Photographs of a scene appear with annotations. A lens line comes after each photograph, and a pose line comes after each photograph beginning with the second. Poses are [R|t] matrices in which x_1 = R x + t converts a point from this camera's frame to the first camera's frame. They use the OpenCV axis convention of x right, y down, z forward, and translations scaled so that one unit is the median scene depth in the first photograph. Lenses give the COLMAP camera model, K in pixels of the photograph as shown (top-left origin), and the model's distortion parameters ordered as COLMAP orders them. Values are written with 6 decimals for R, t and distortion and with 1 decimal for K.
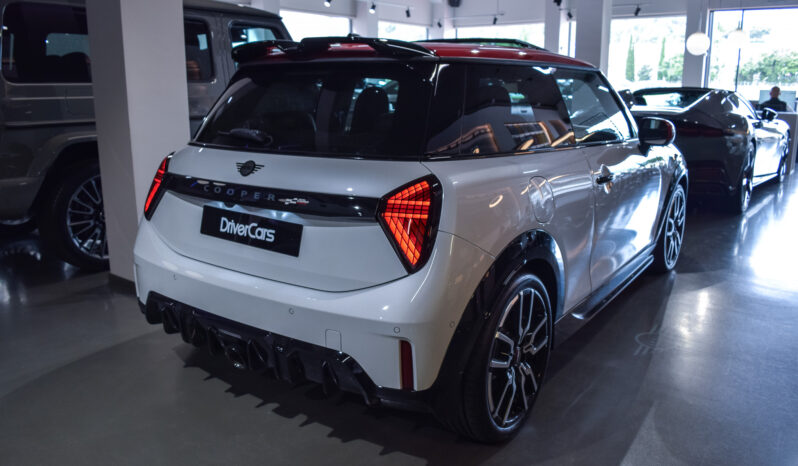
lens RADIAL K [[615.6, 0, 396.8], [0, 615.6, 233.9], [0, 0, 1]] dist [-0.074131, -0.008777]
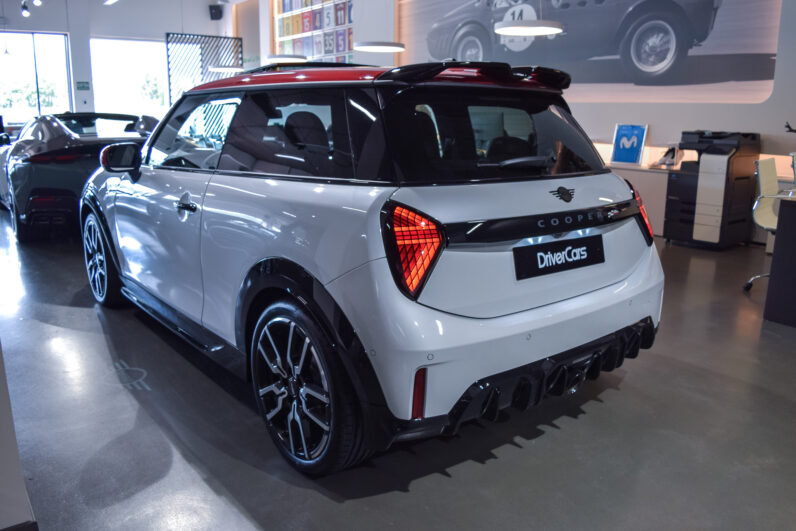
lens RADIAL K [[631.7, 0, 398.0], [0, 631.7, 264.6], [0, 0, 1]] dist [-0.095090, 0.031991]
pose [[0.260373, -0.217306, 0.940736, -1.243653], [0.215254, 0.962885, 0.162845, -0.211866], [-0.941207, 0.160097, 0.297485, 0.918785]]
